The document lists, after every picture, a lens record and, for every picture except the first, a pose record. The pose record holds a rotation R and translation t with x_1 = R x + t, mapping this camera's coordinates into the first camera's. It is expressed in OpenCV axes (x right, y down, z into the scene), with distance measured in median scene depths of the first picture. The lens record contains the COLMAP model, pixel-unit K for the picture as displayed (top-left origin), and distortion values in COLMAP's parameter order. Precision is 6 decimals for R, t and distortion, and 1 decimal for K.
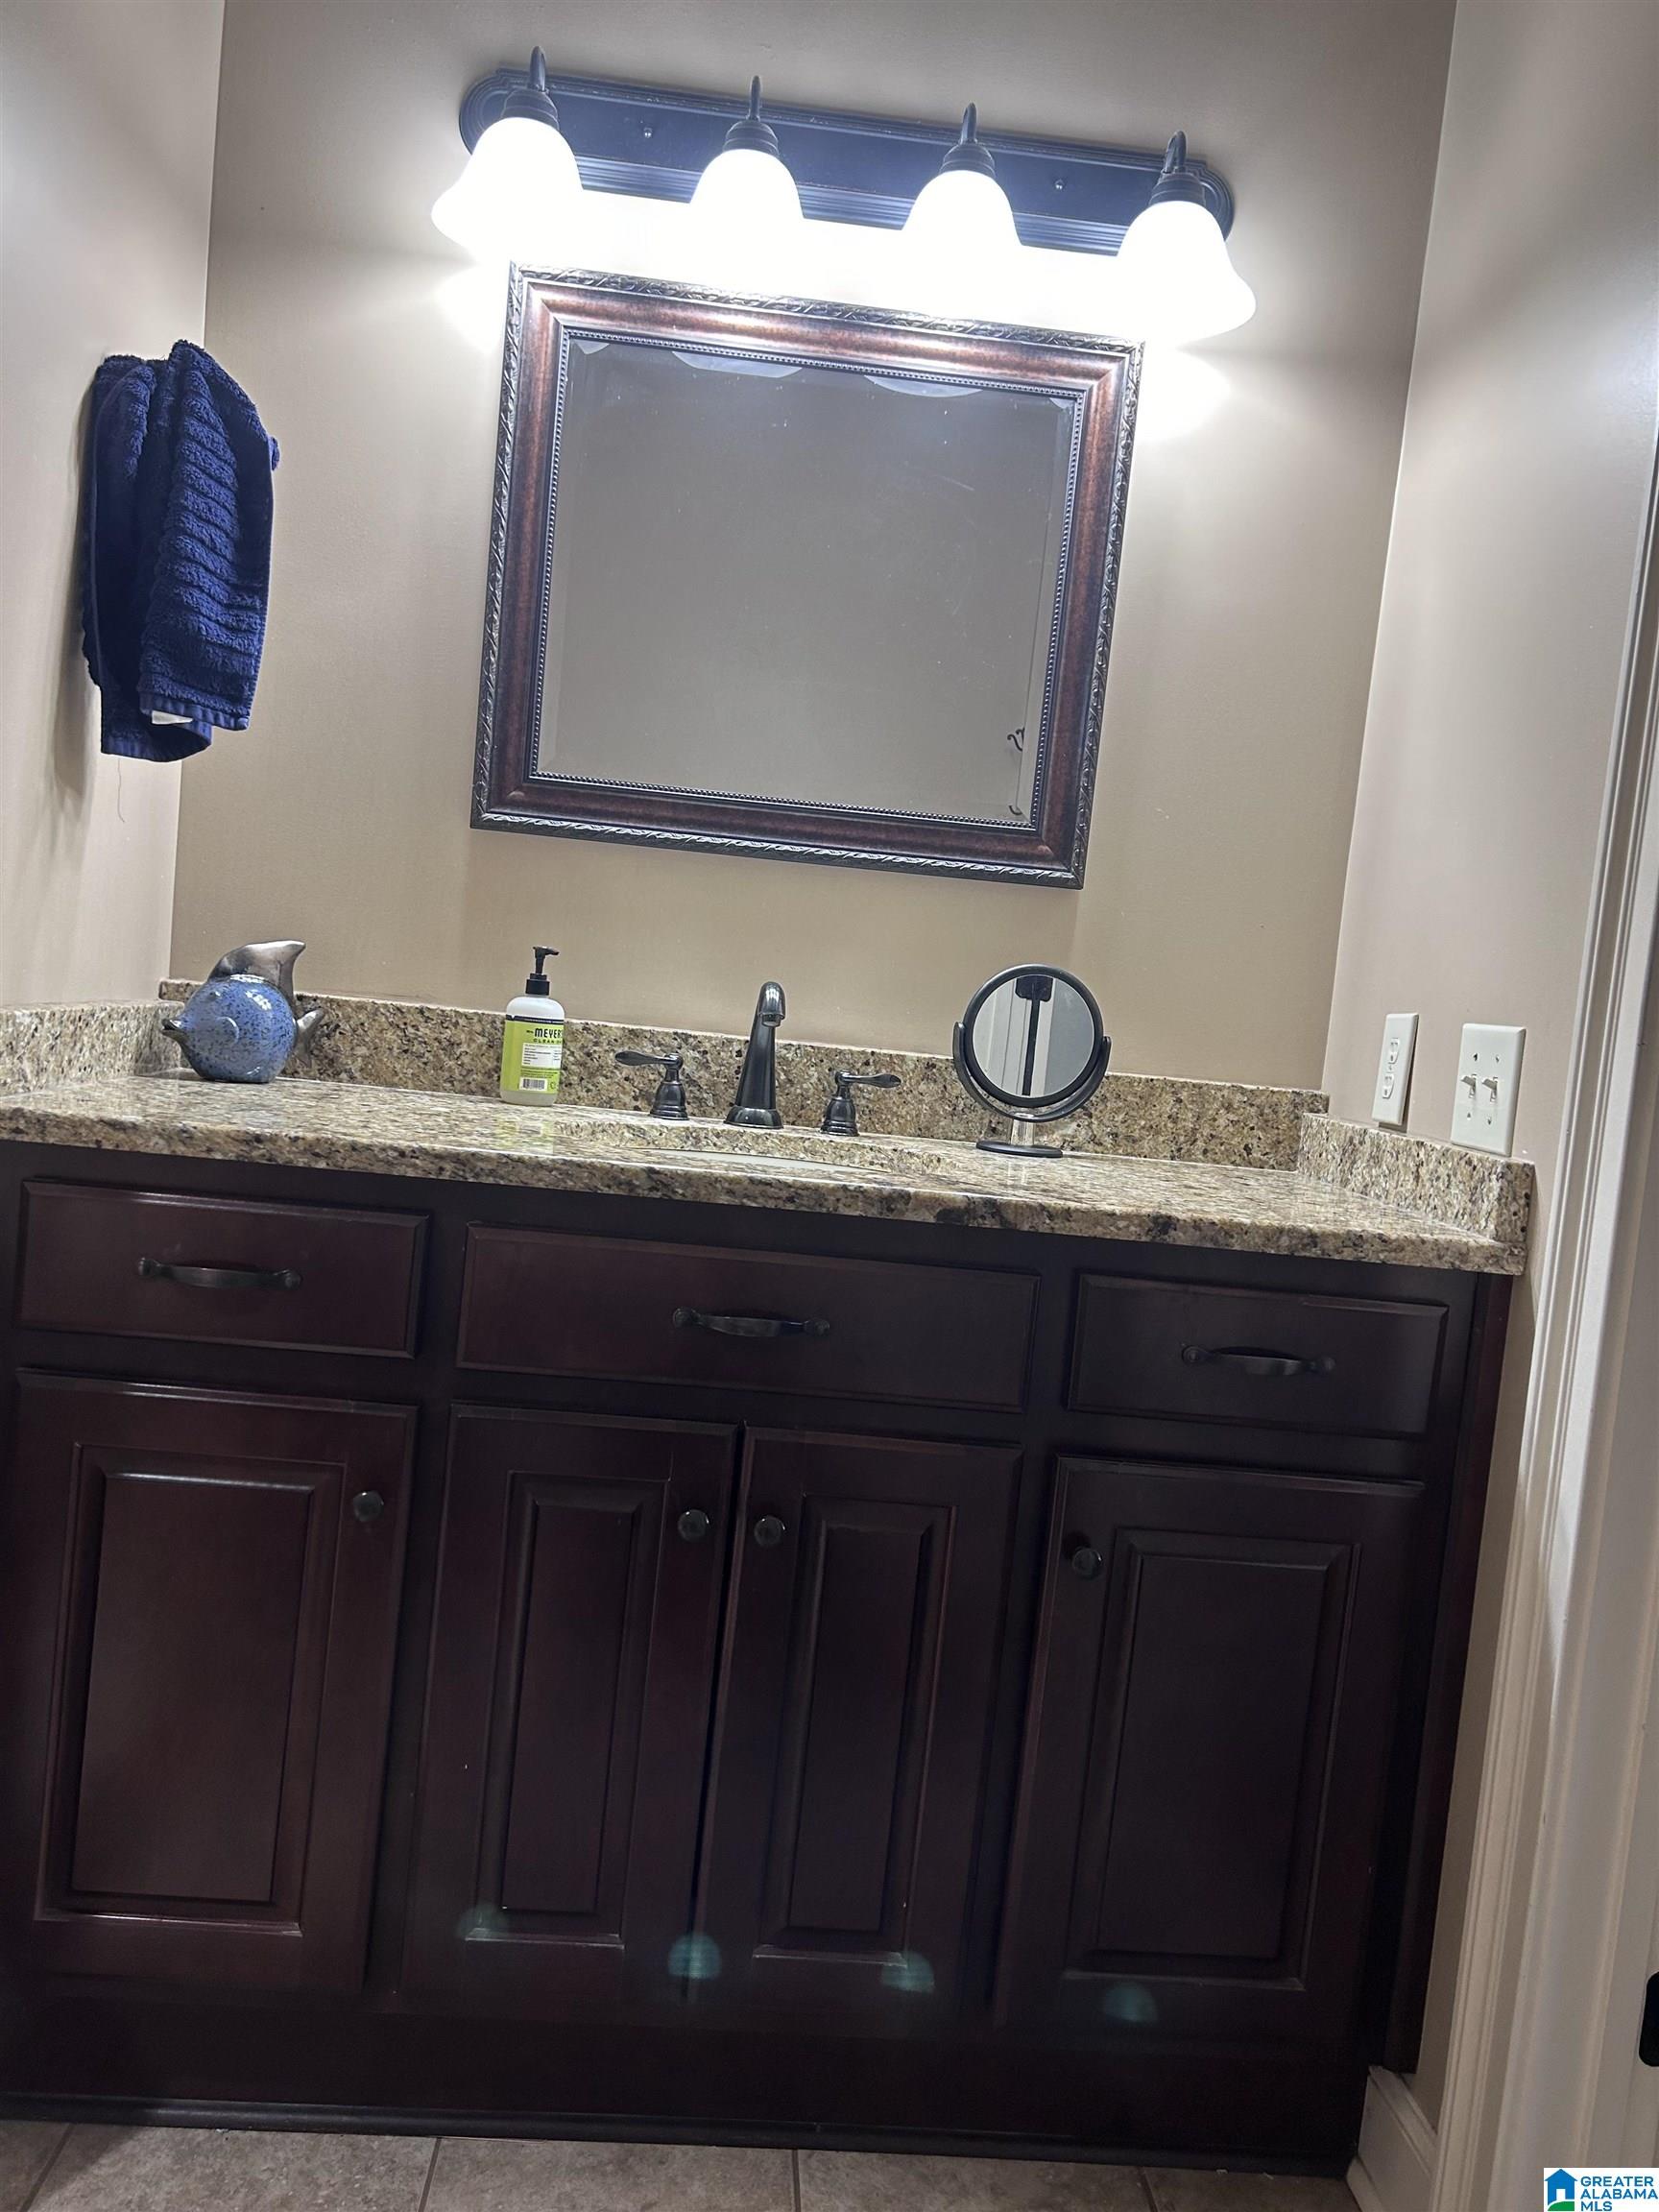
lens RADIAL K [[1669.1, 0, 829.5], [0, 1669.1, 1106.0], [0, 0, 1]] dist [0.125267, -0.216845]
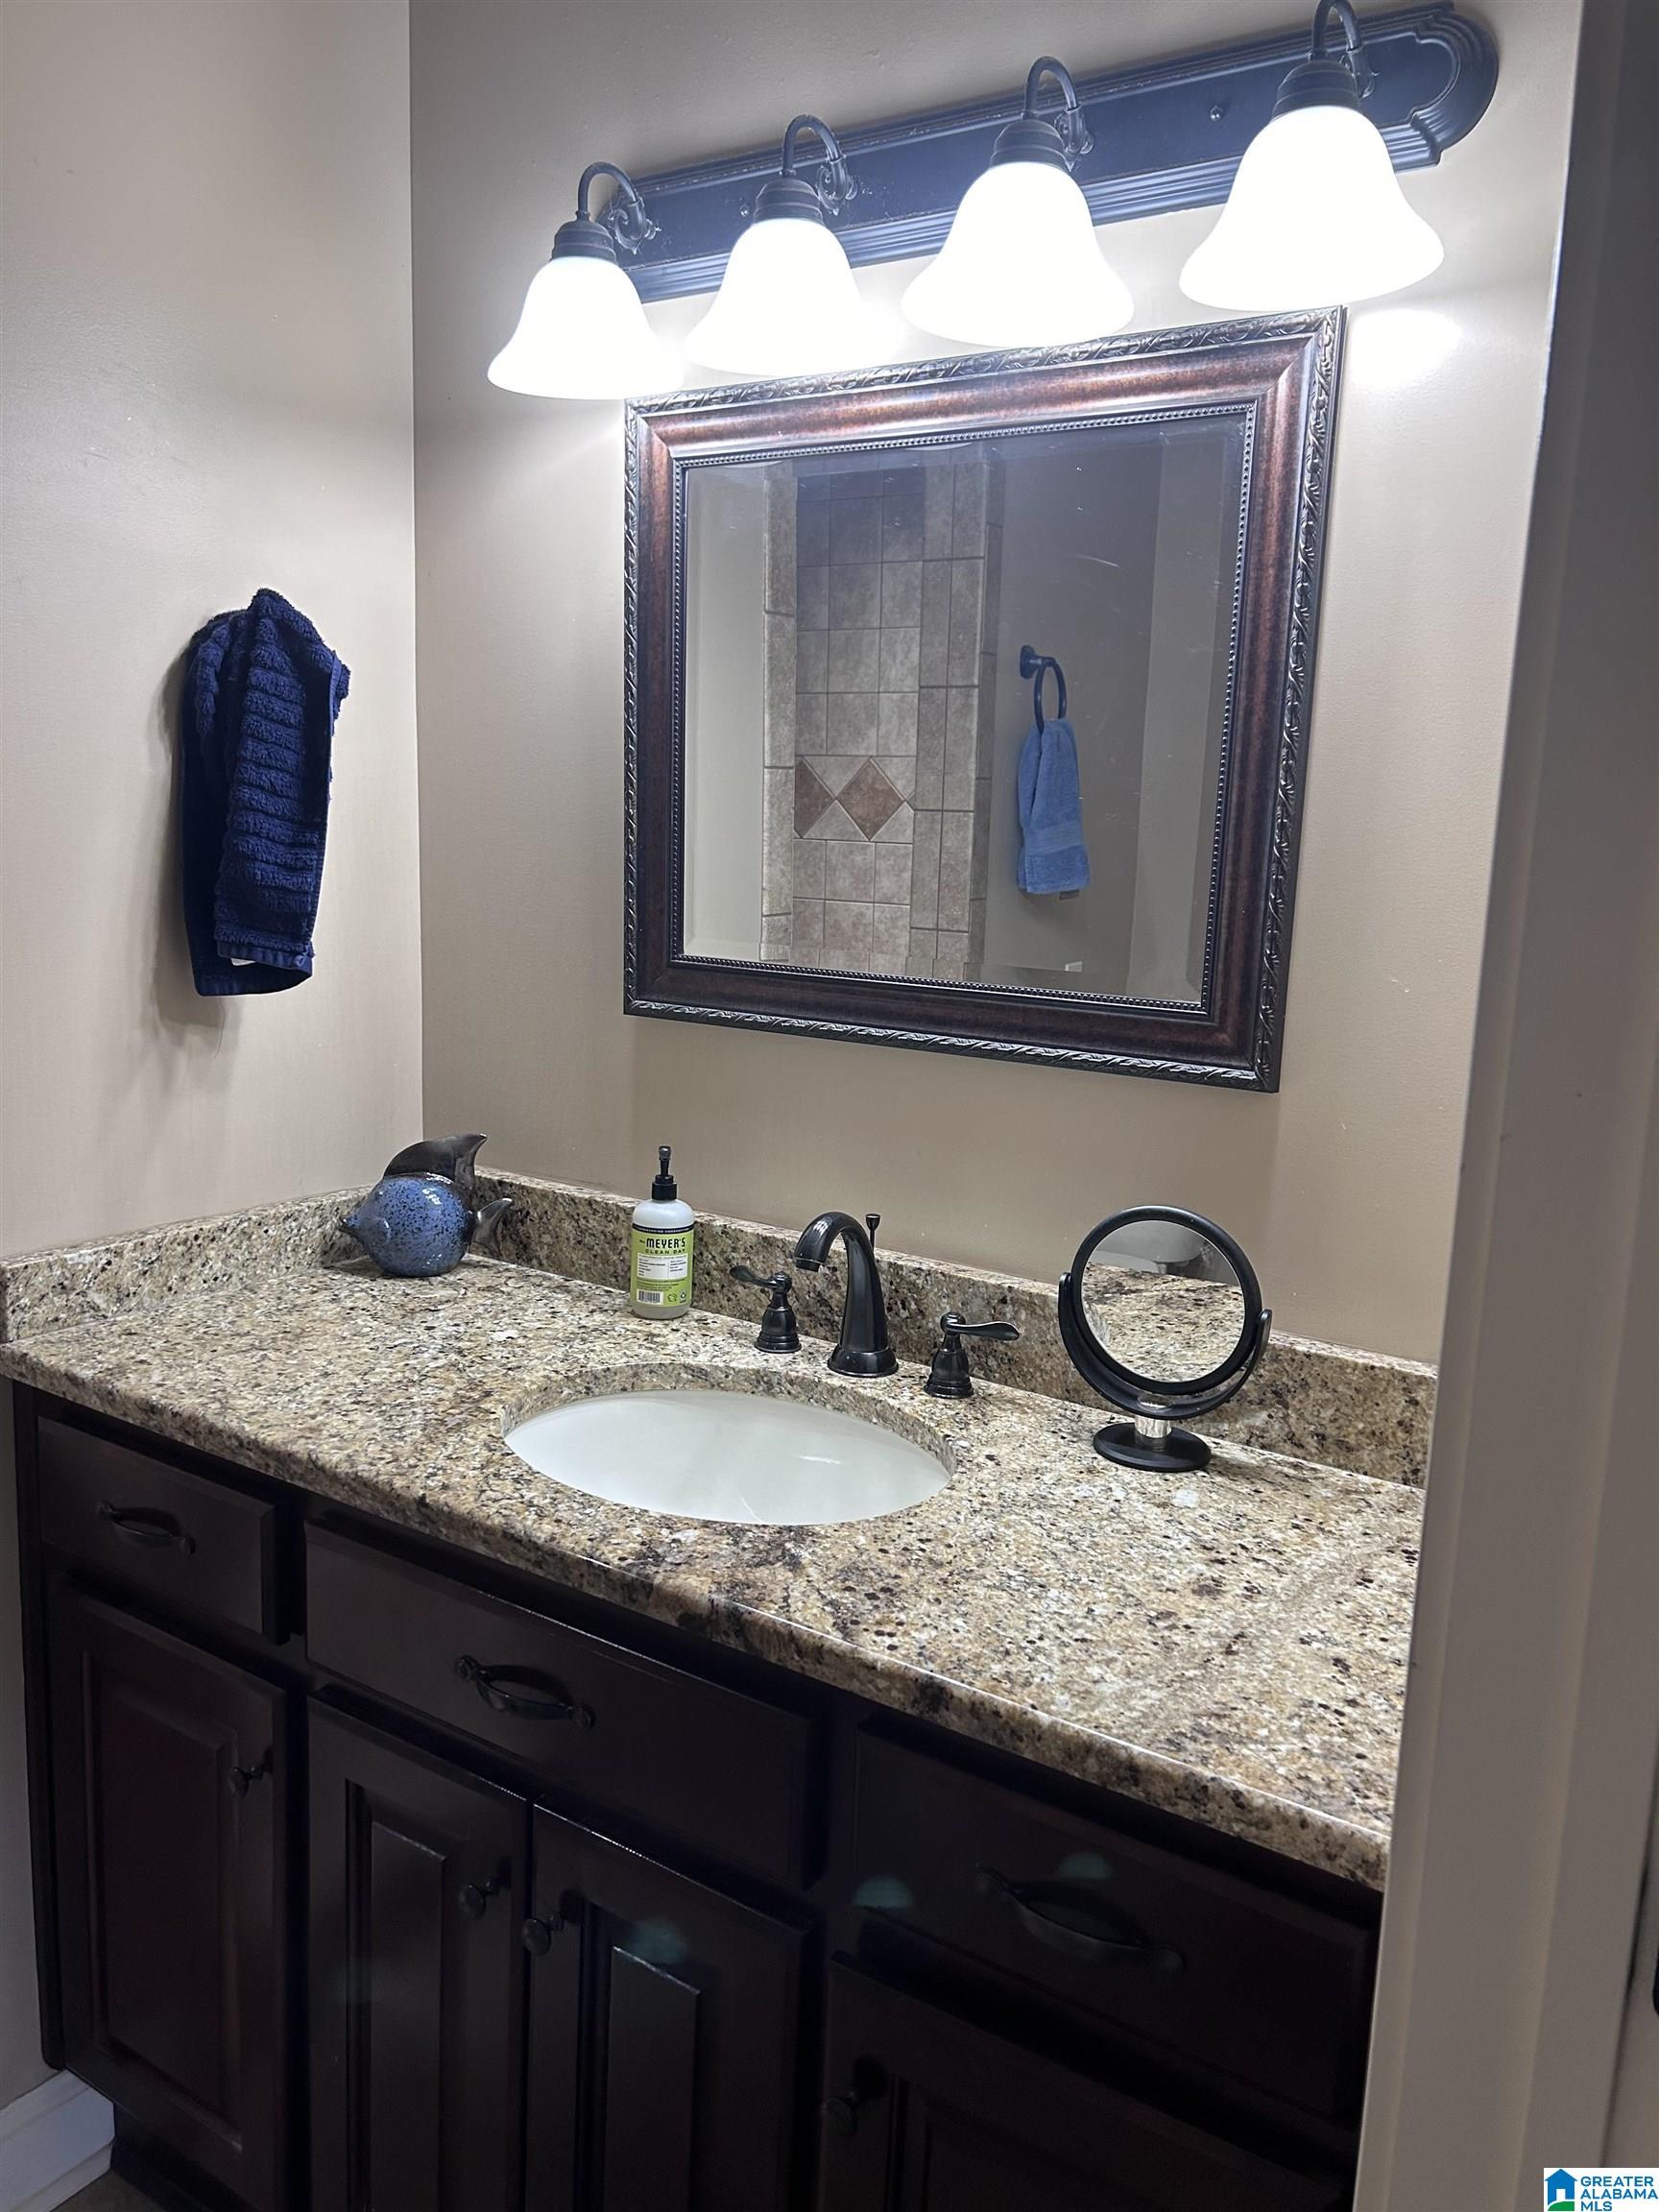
lens RADIAL K [[1673.2, 0, 834.3], [0, 1673.2, 1125.7], [0, 0, 1]] dist [0.052646, -0.068798]
pose [[0.797244, 0.047418, -0.601792, 0.452584], [-0.009231, 0.997751, 0.066389, -0.168782], [0.603587, -0.047373, 0.795888, 0.328287]]
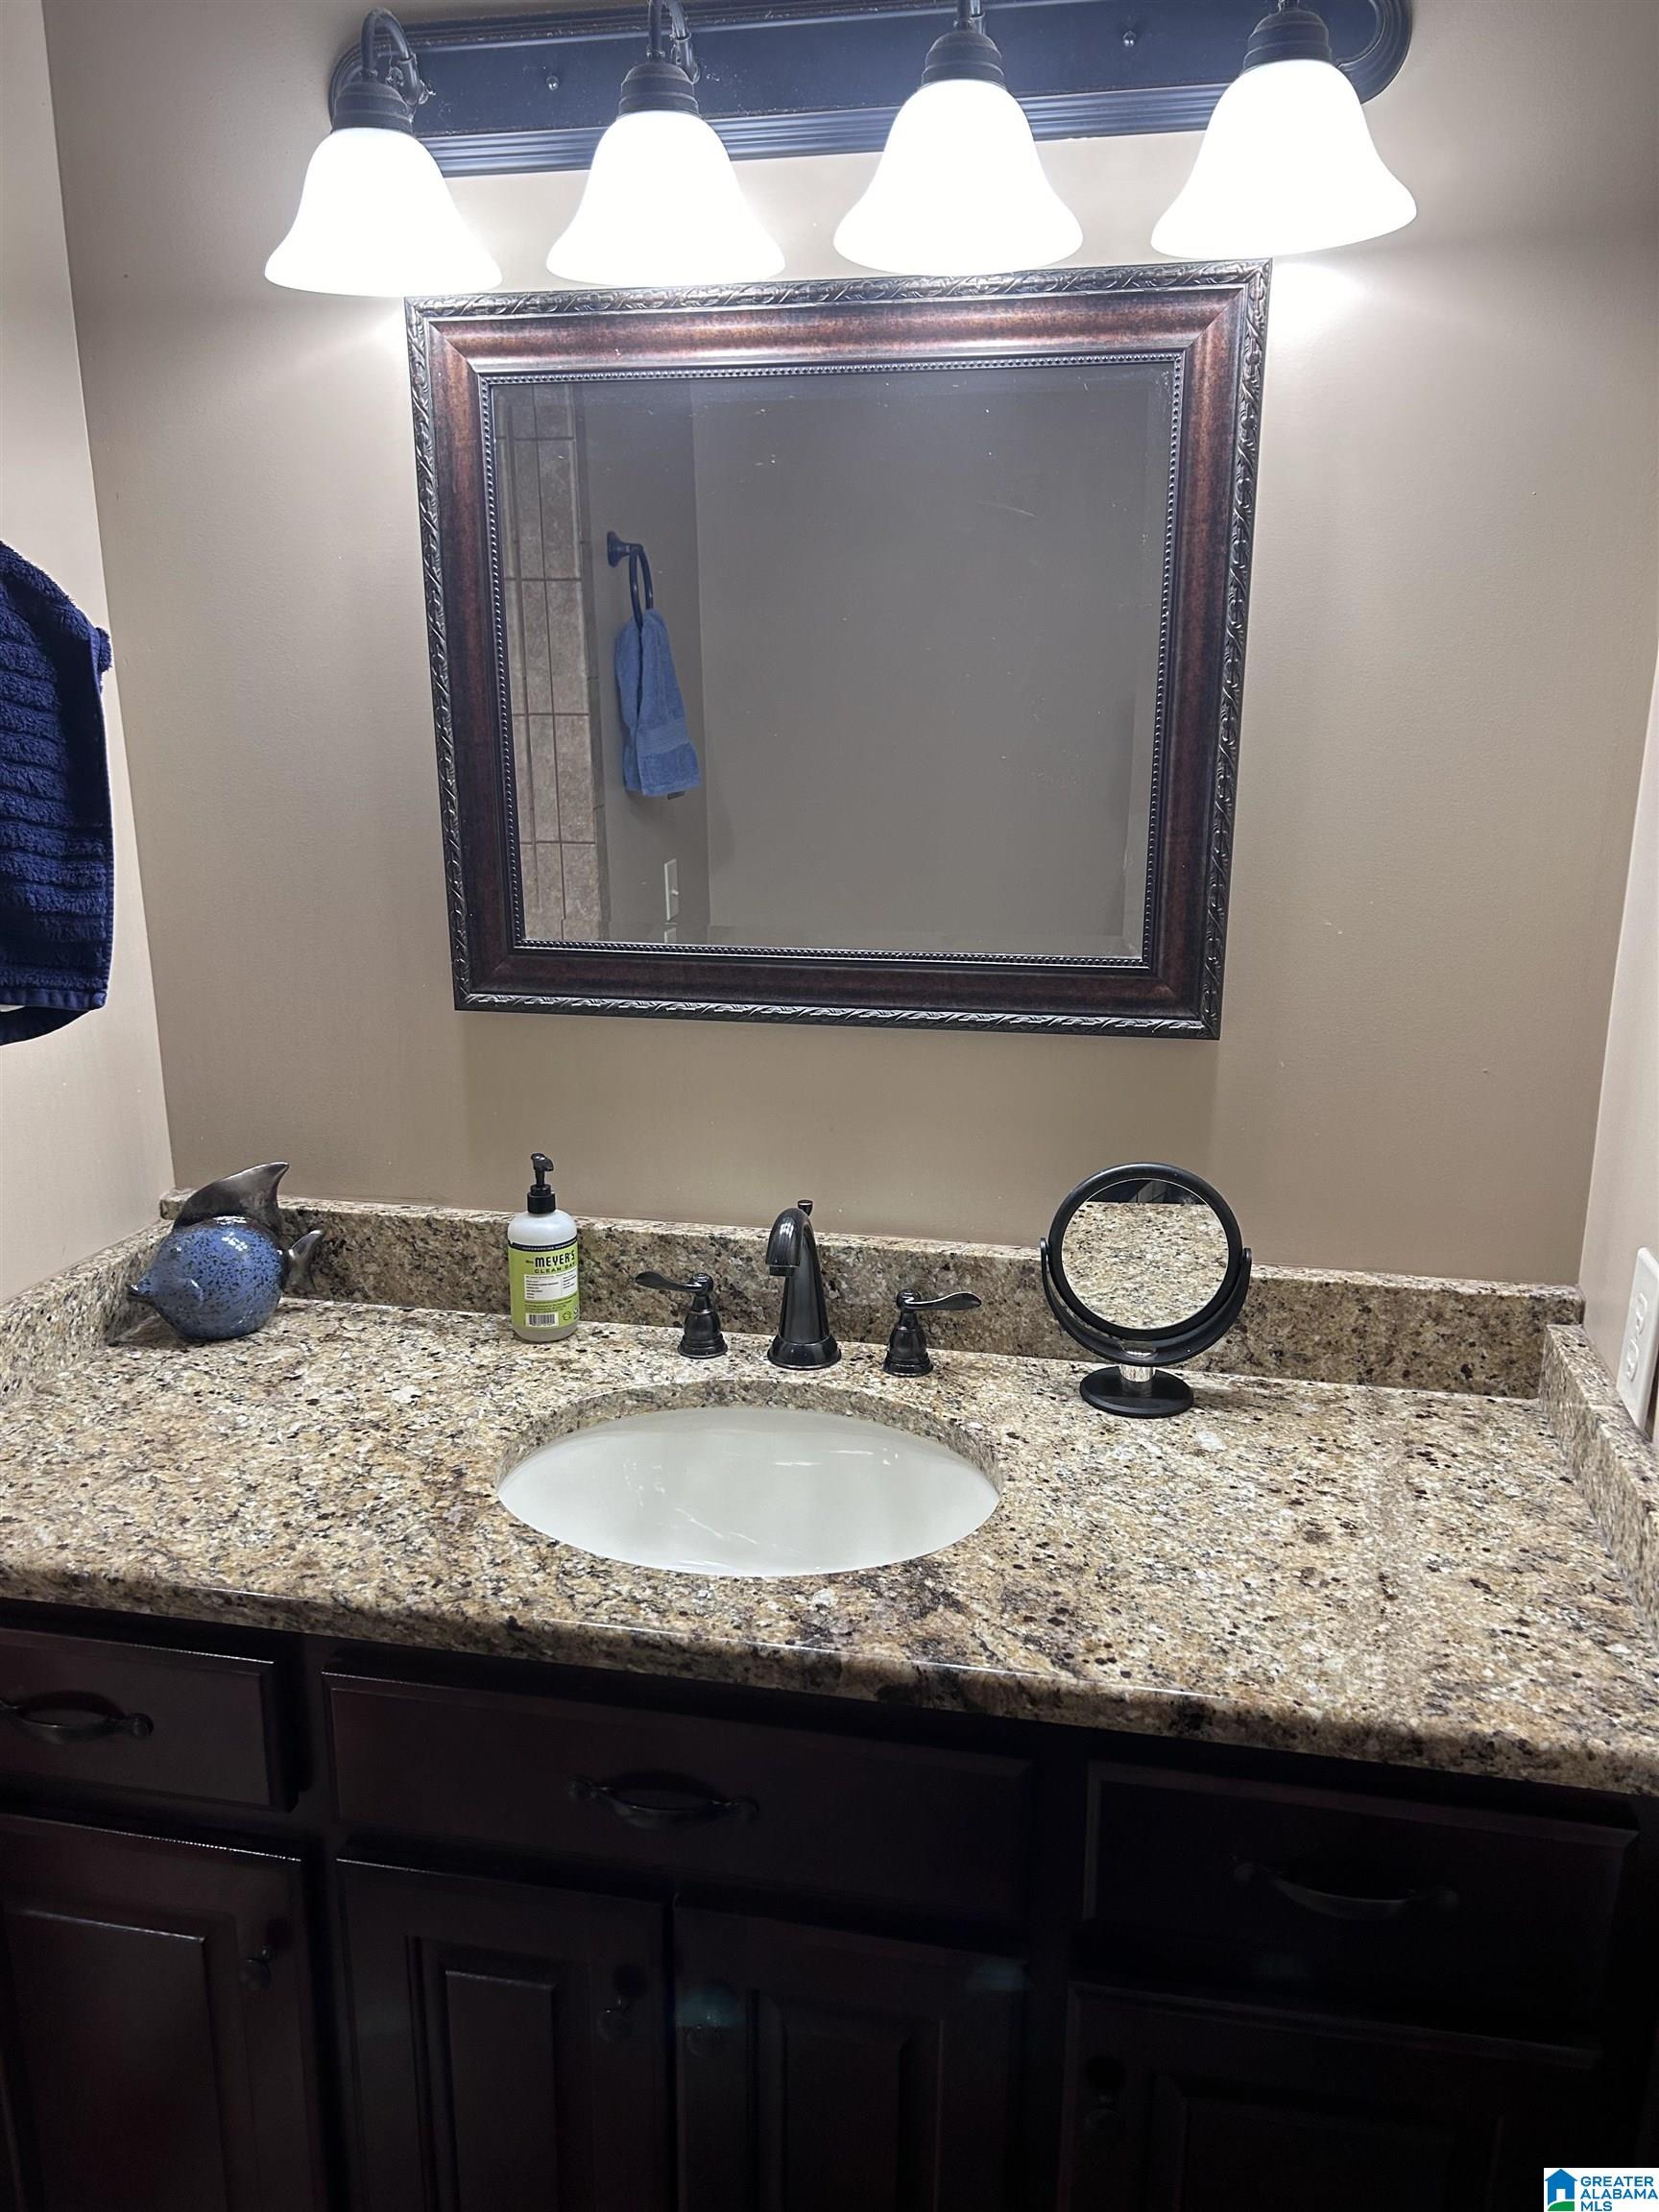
lens RADIAL K [[1673.2, 0, 834.3], [0, 1673.2, 1125.7], [0, 0, 1]] dist [0.052646, -0.068798]
pose [[0.961028, -0.022255, -0.275556, 0.198859], [0.071179, 0.983069, 0.168848, -0.239817], [0.267132, -0.181881, 0.946340, 0.254836]]
